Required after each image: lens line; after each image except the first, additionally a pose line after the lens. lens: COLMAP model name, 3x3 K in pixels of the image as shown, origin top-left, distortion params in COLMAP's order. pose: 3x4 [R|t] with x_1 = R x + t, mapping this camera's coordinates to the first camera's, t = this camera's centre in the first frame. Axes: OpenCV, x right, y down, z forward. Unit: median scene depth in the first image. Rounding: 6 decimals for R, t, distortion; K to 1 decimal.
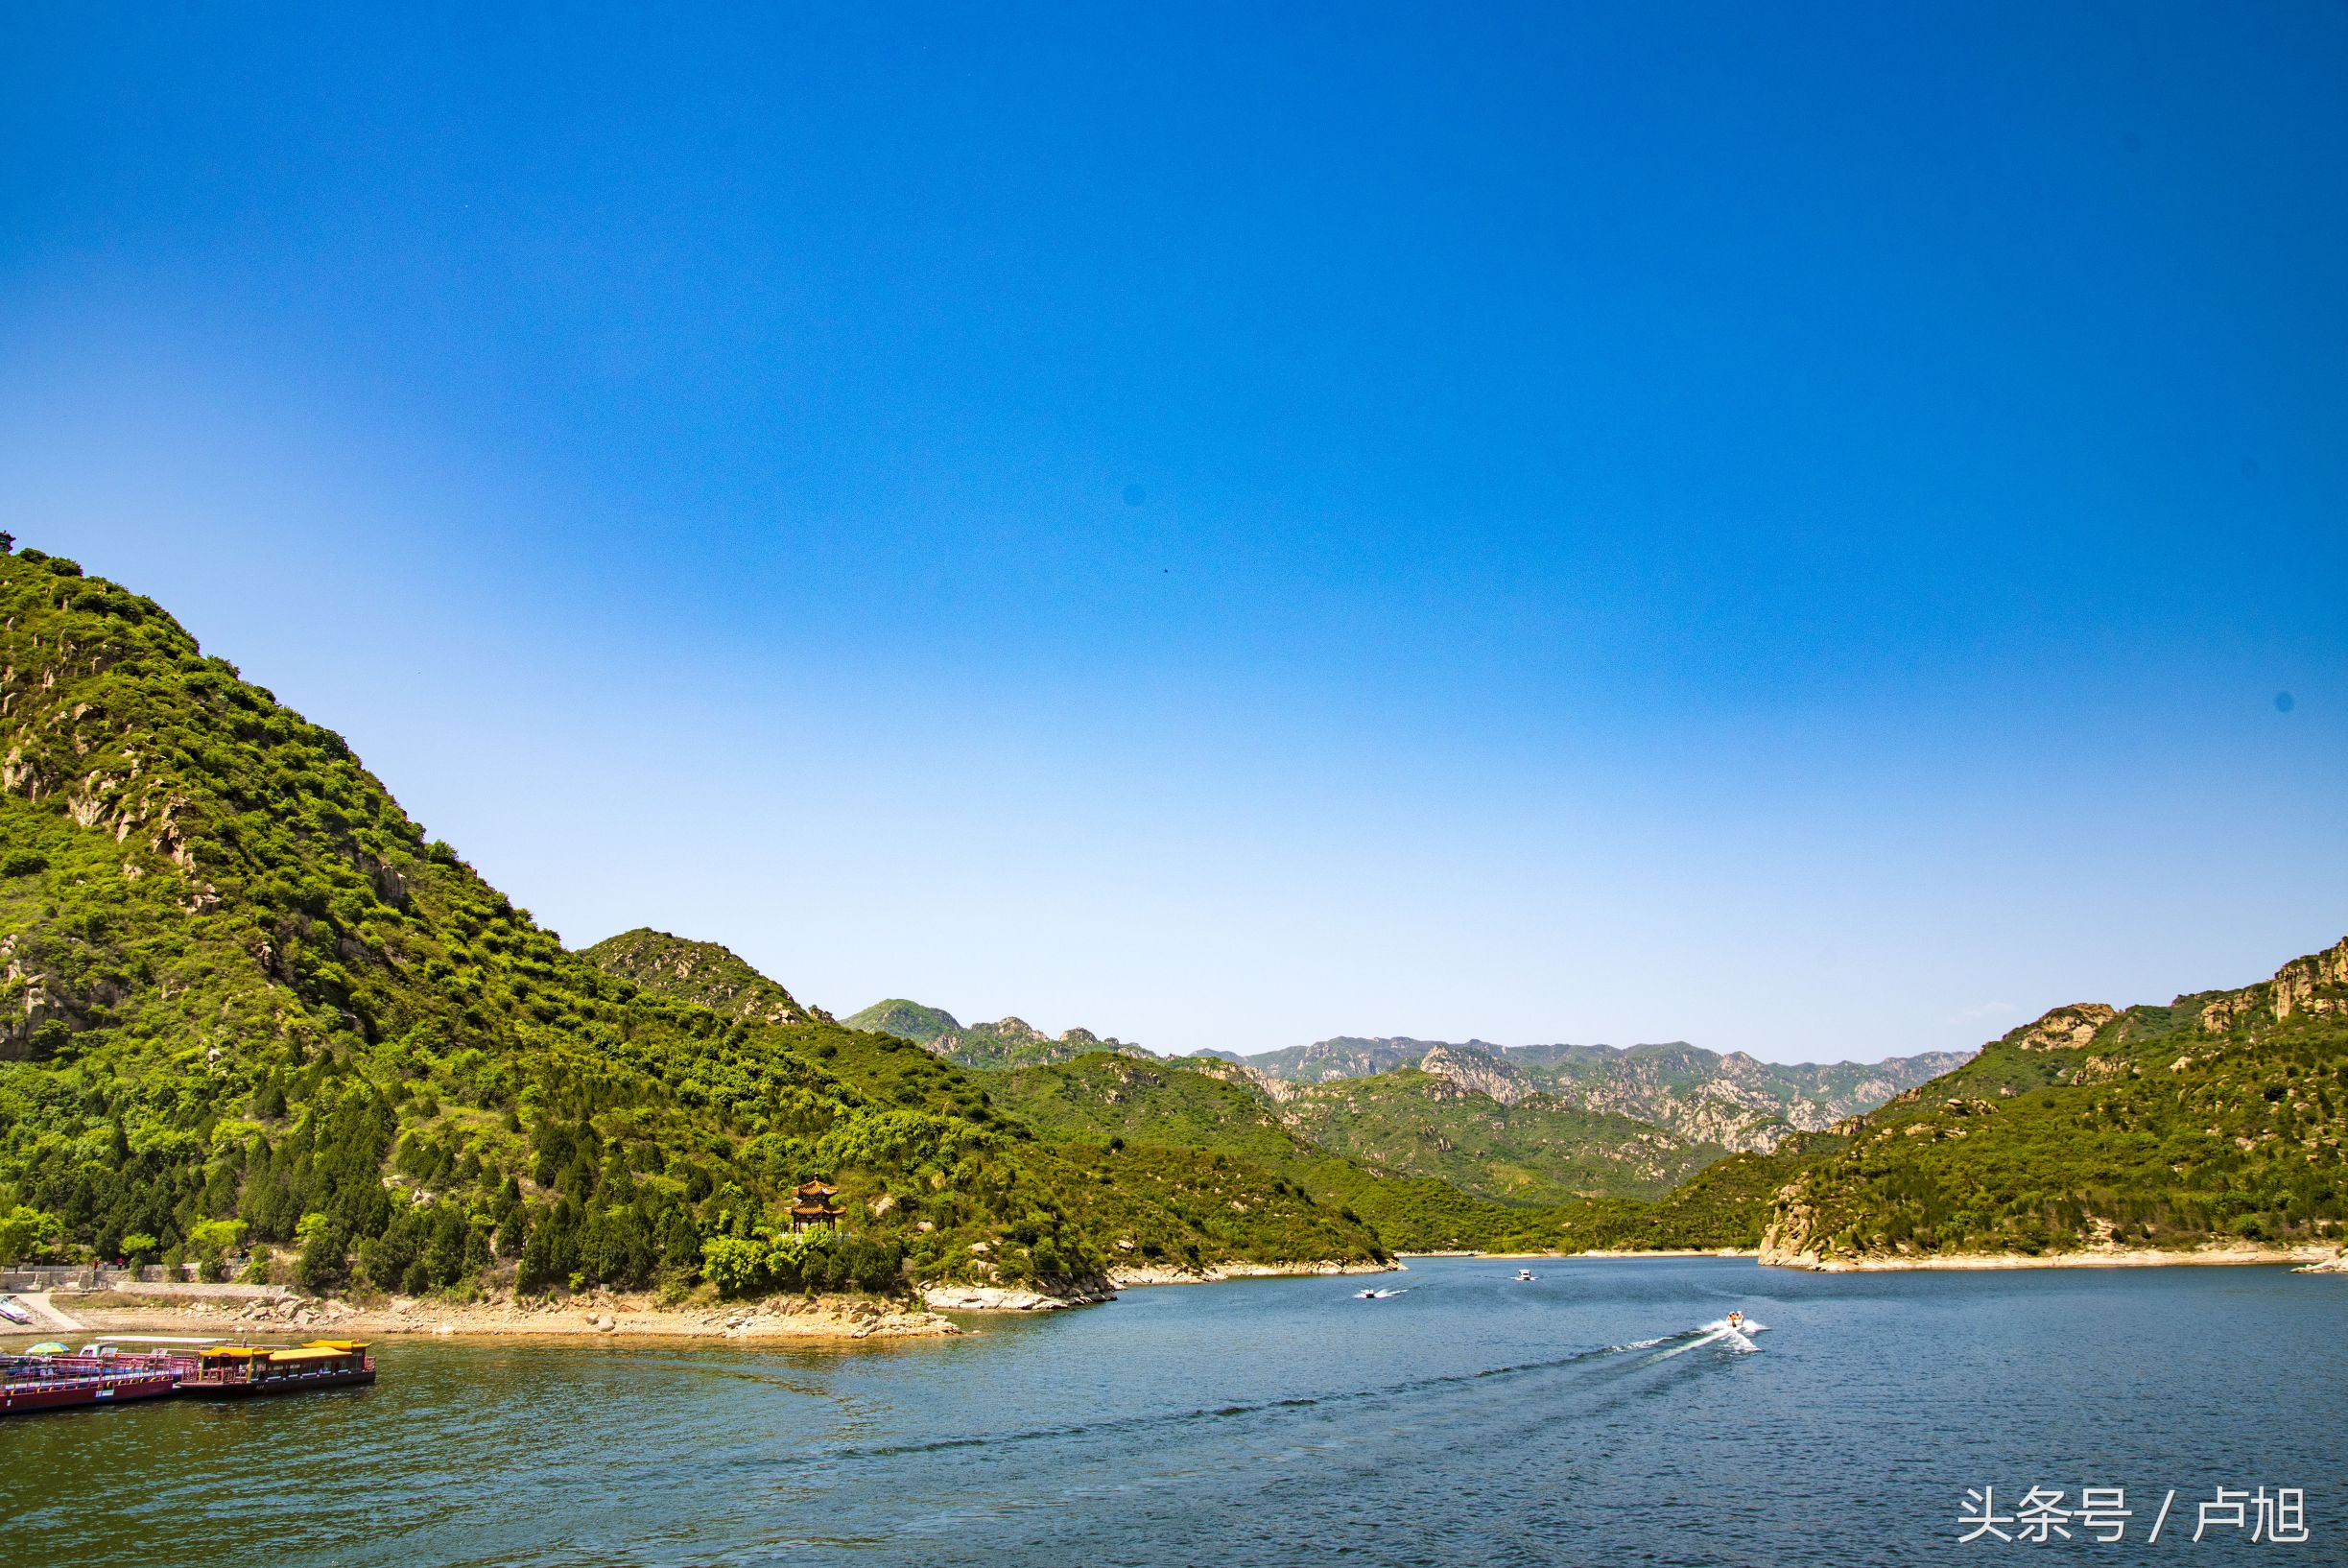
lens RADIAL K [[1569.4, 0, 1196.1], [0, 1569.4, 715.9], [0, 0, 1]] dist [-0.007767, -0.019623]
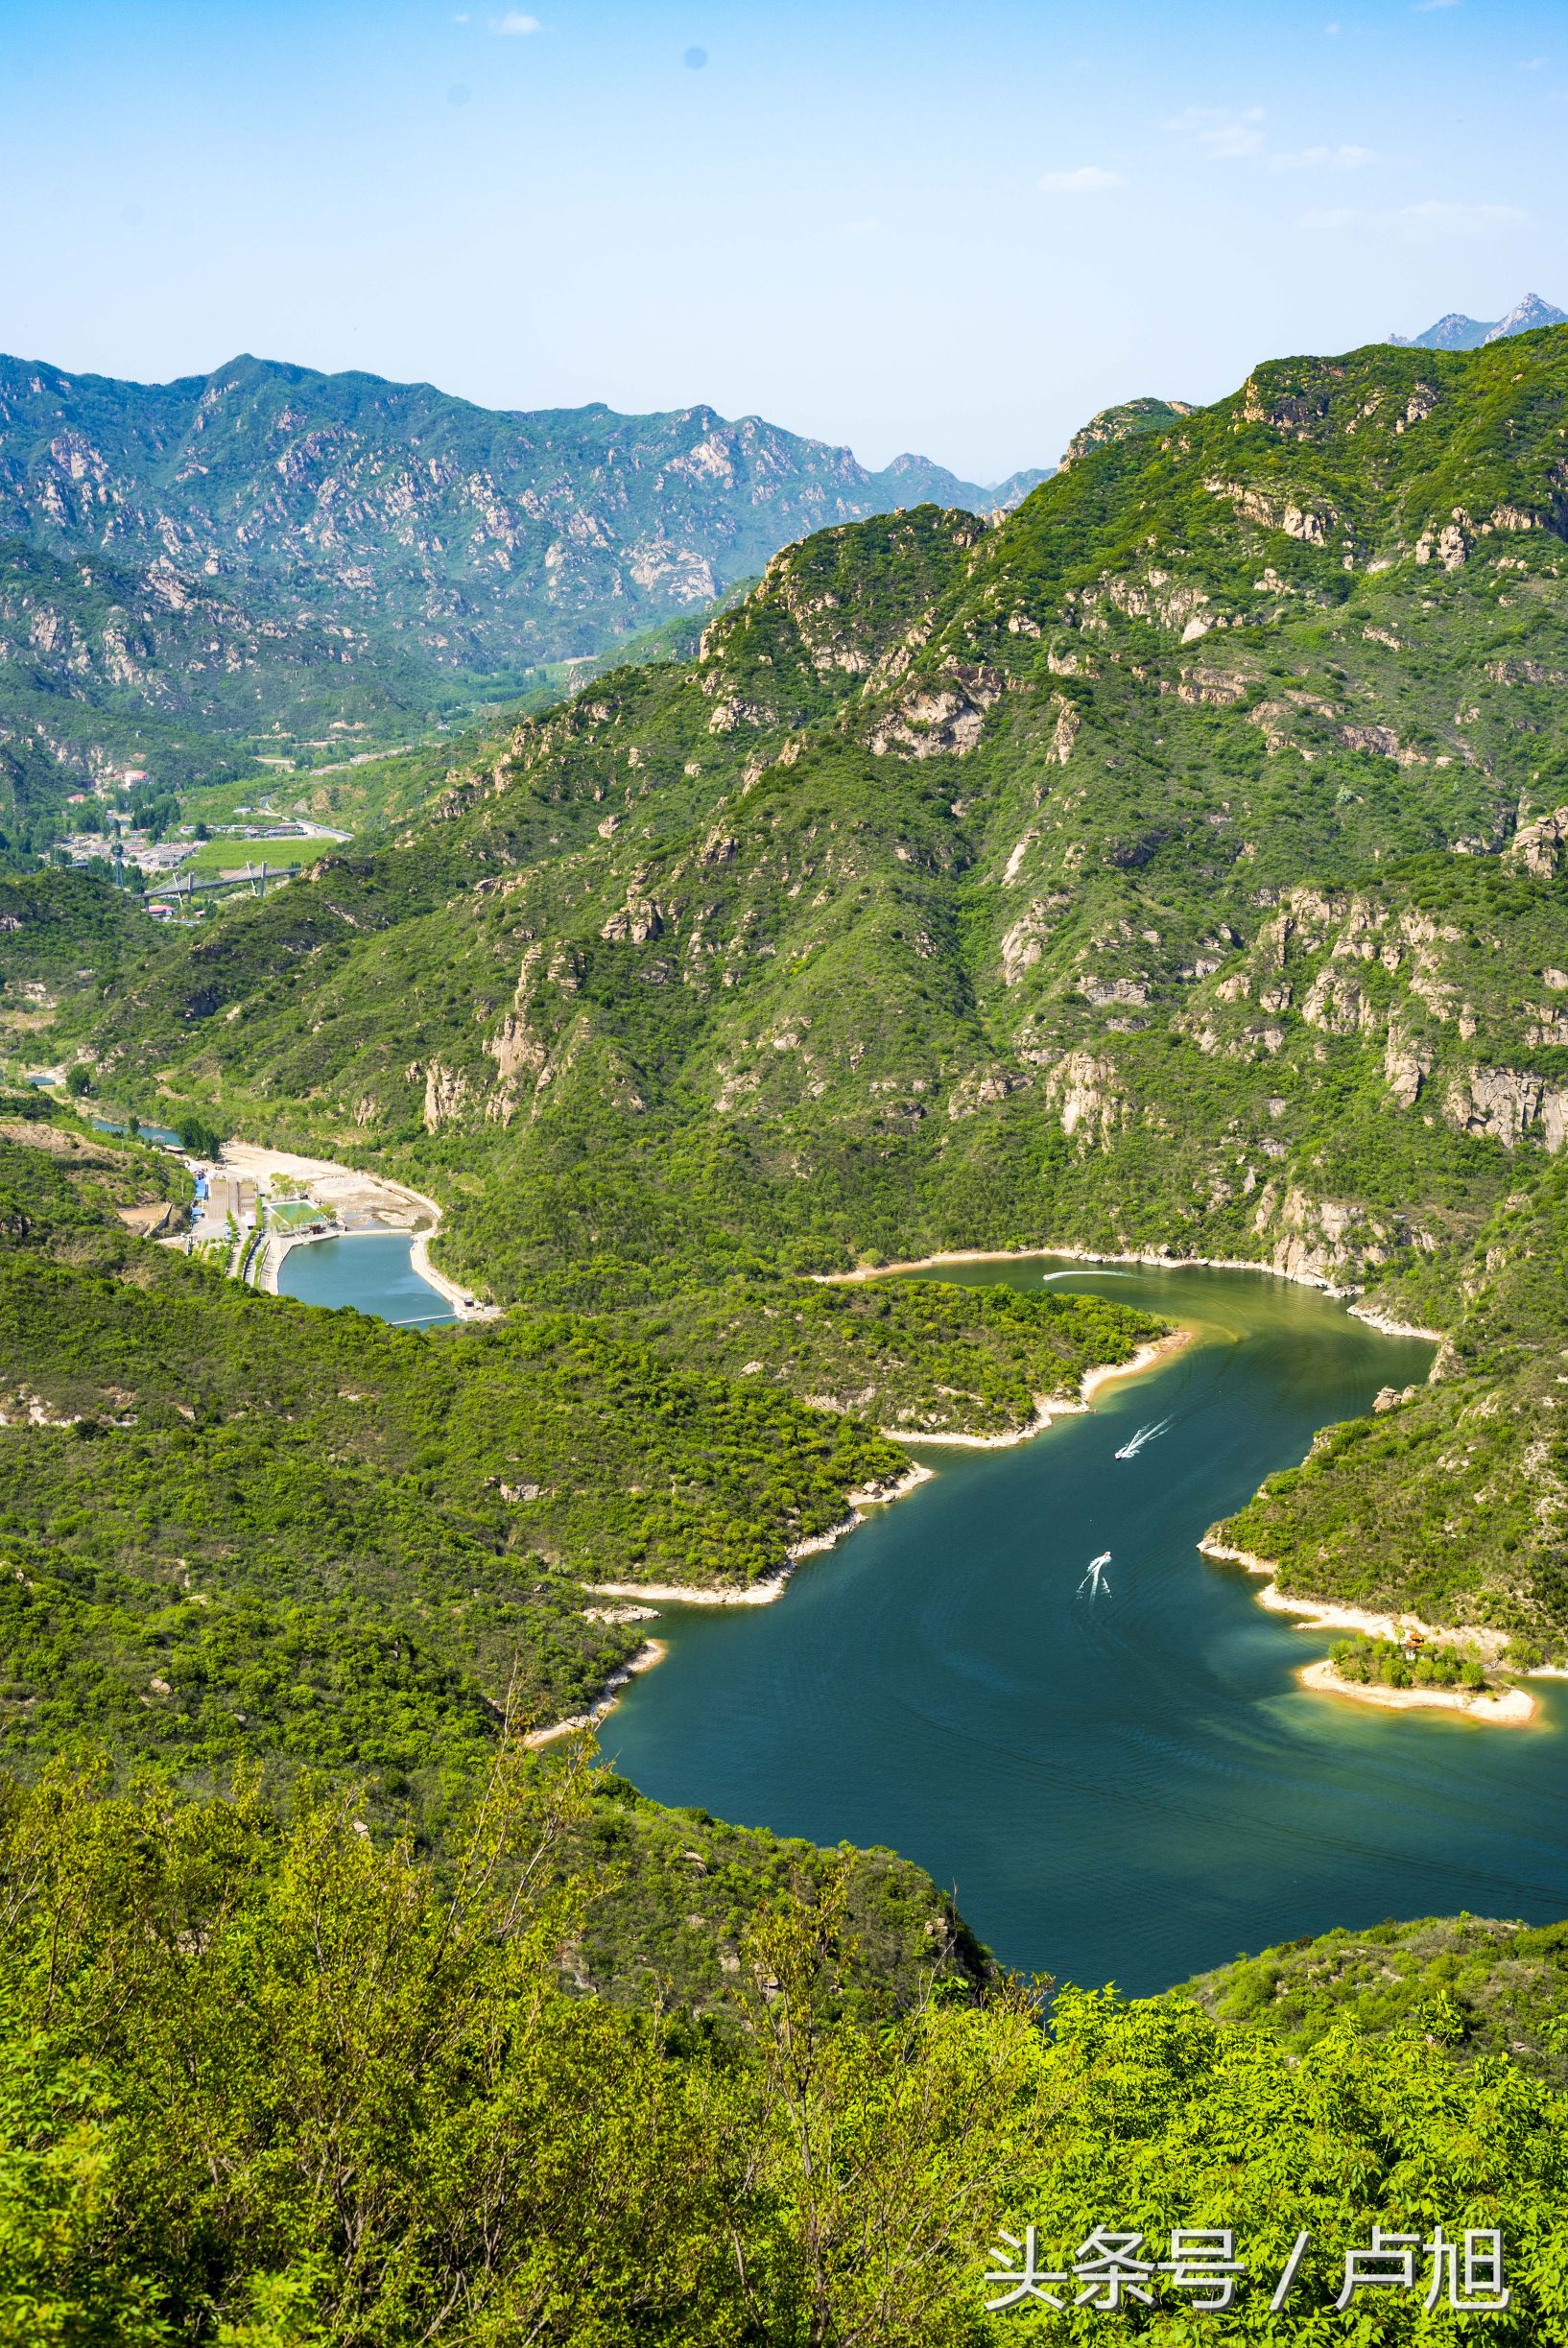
lens RADIAL K [[3362.4, 0, 802.5], [0, 3362.4, 1167.2], [0, 0, 1]] dist [0.011505, 0.000000]
pose [[0.657186, -0.141854, 0.740260, -0.447583], [-0.222312, 0.901957, 0.370203, -0.098530], [-0.720197, -0.407861, 0.561217, 0.400258]]
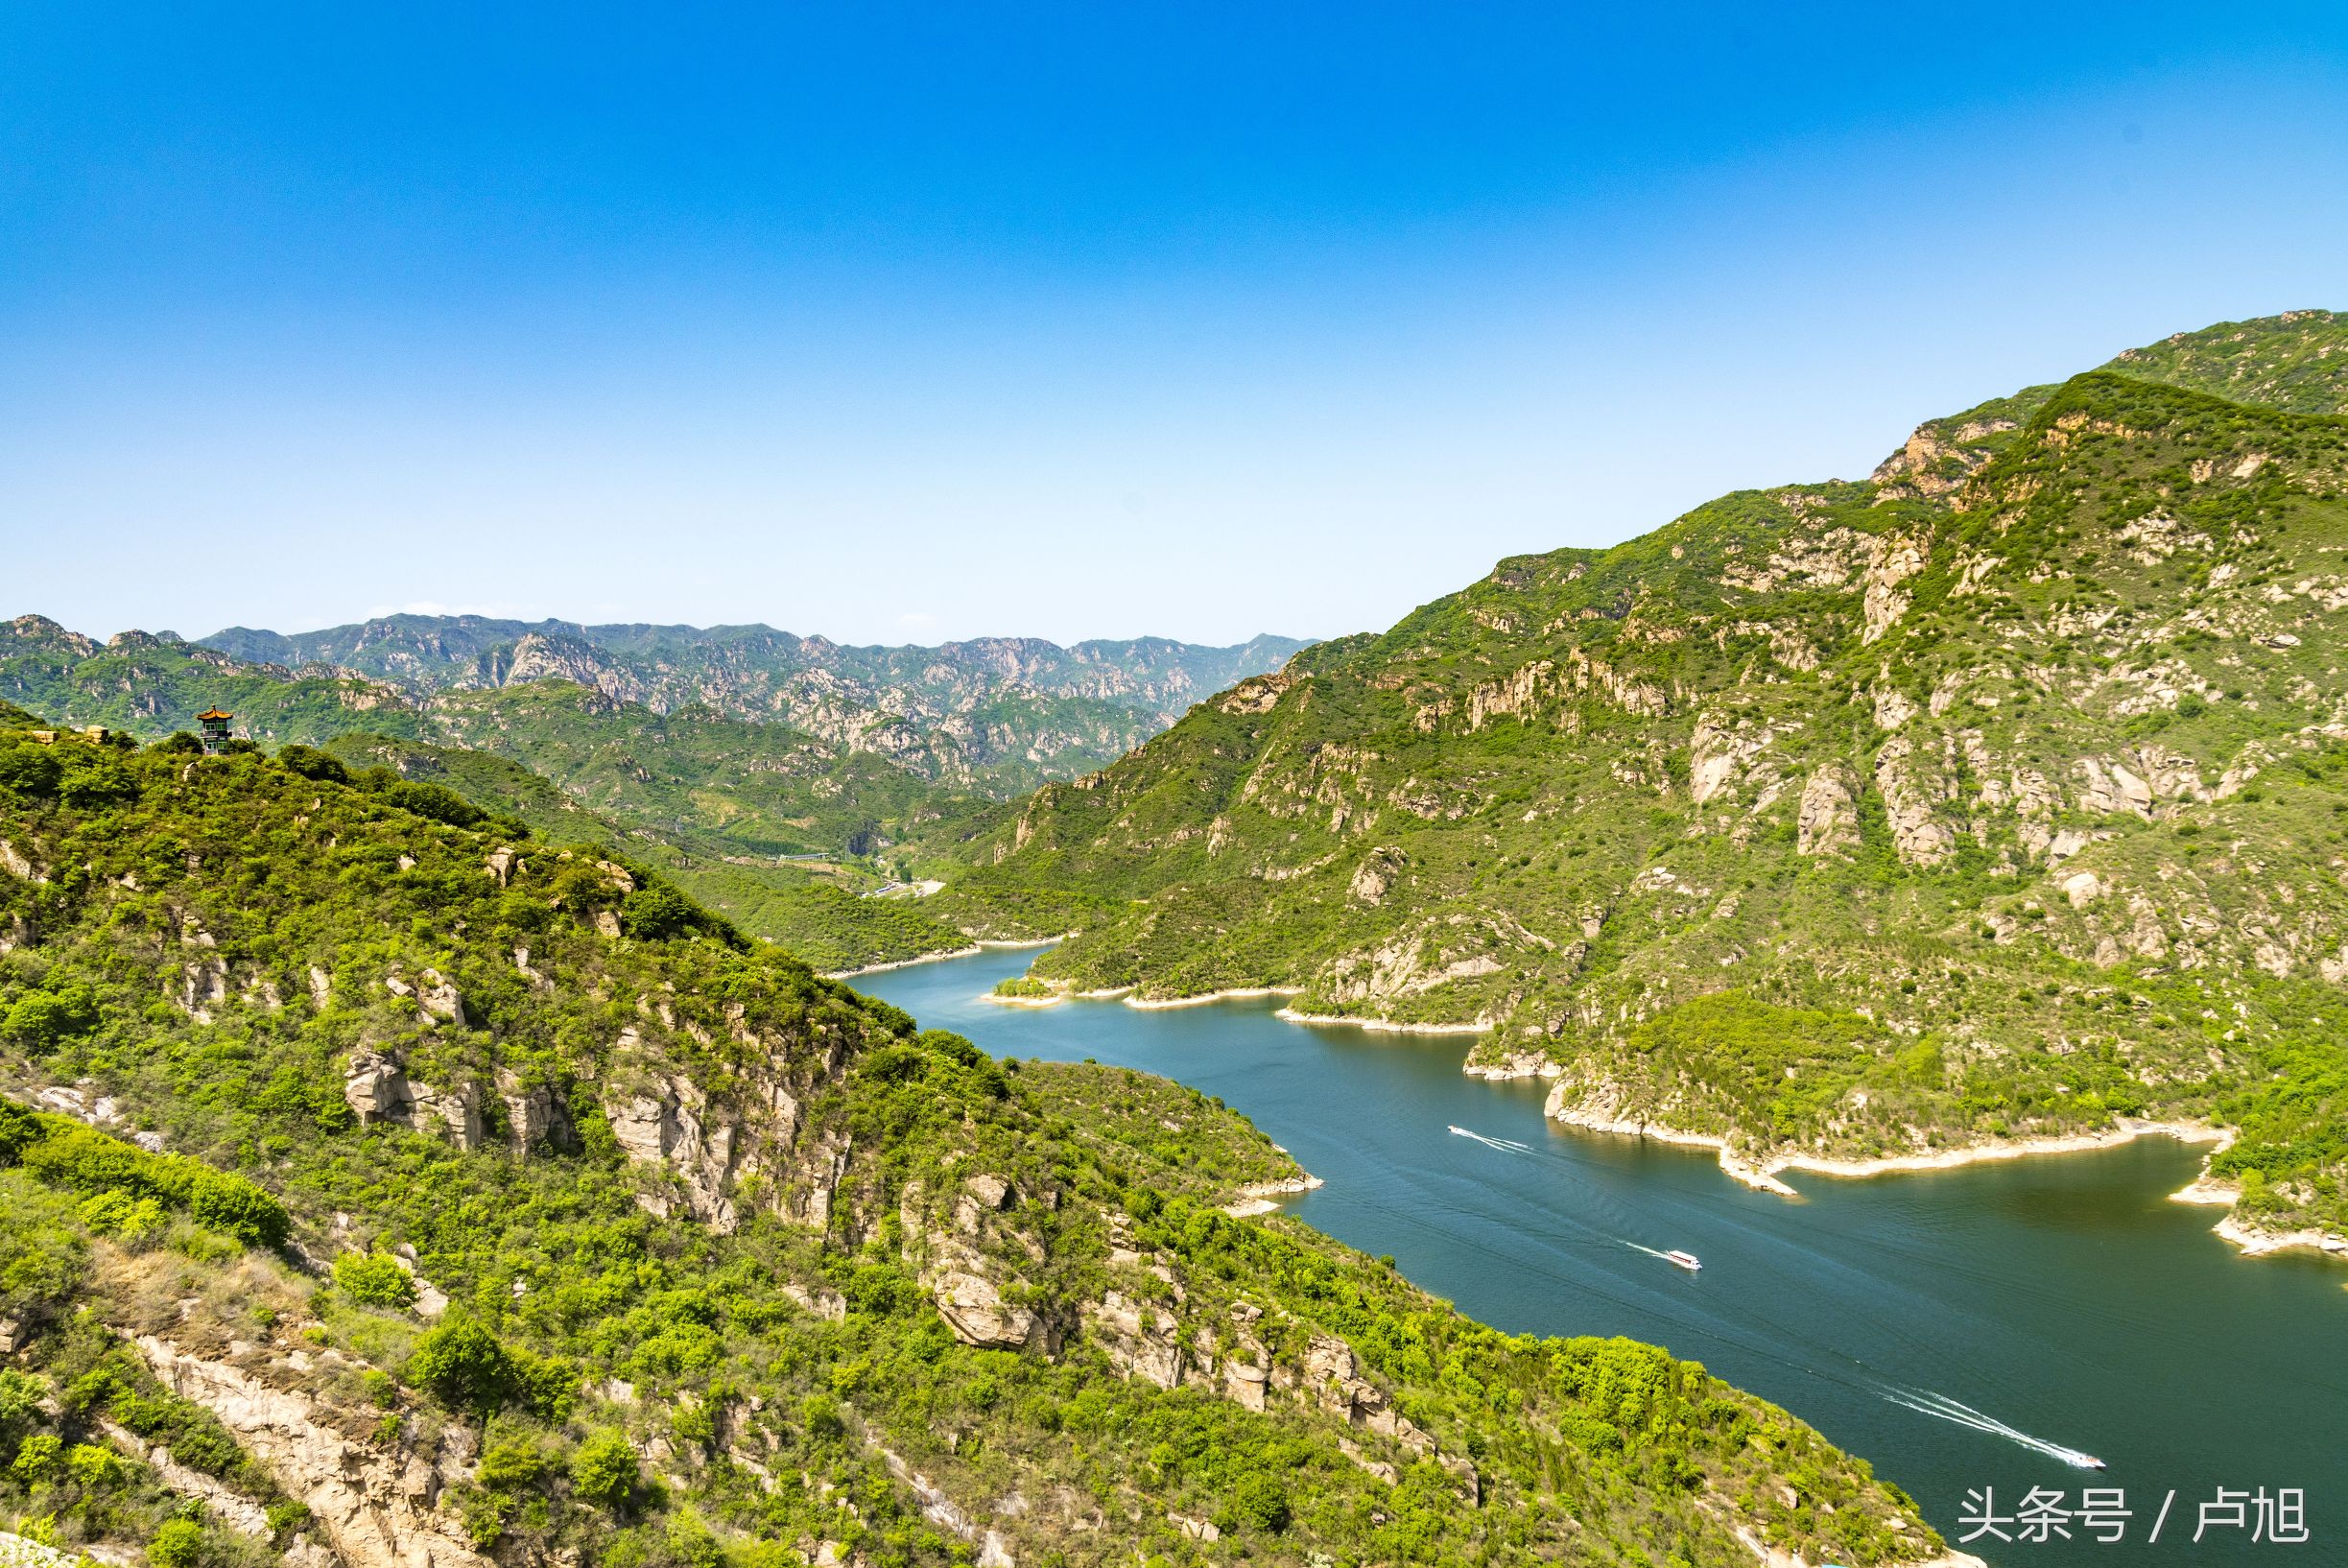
lens RADIAL K [[1569.4, 0, 1163.2], [0, 1569.4, 772.1], [0, 0, 1]] dist [-0.007767, -0.019623]
pose [[0.838290, -0.036983, 0.543969, -0.199309], [-0.133255, 0.953543, 0.270183, -0.074289], [-0.528690, -0.298978, 0.794417, 0.082082]]
